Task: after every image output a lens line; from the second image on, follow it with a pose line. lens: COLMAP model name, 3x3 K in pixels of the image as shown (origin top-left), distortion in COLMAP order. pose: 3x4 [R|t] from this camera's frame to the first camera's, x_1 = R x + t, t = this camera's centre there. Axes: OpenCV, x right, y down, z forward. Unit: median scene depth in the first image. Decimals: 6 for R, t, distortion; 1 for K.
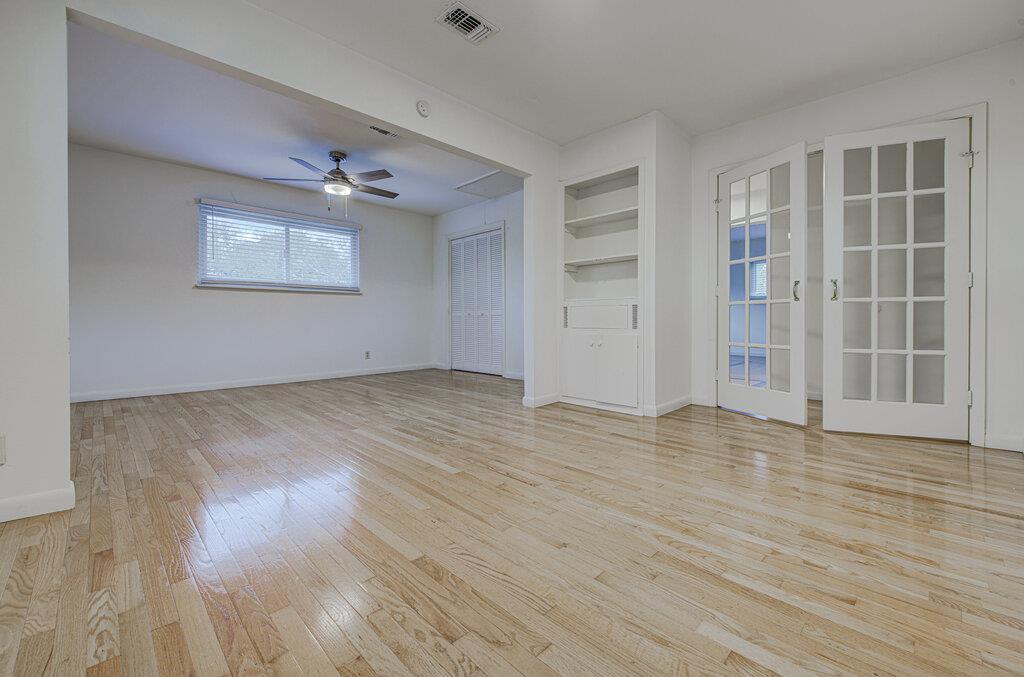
lens RADIAL K [[413.5, 0, 510.7], [0, 413.5, 332.2], [0, 0, 1]] dist [-0.009267, -0.001215]
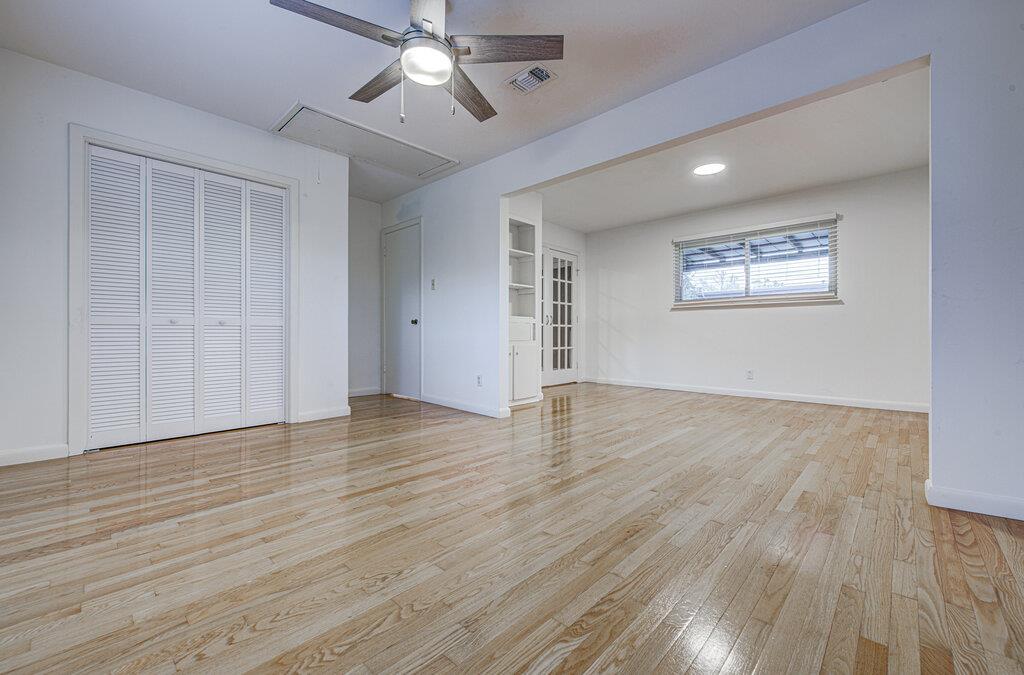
lens RADIAL K [[413.5, 0, 510.3], [0, 413.5, 335.0], [0, 0, 1]] dist [-0.009267, -0.001215]
pose [[-0.041706, 0.001370, 0.999129, -1.242398], [0.023349, 0.999727, -0.000396, -0.034718], [-0.998857, 0.023312, -0.041726, 1.269258]]
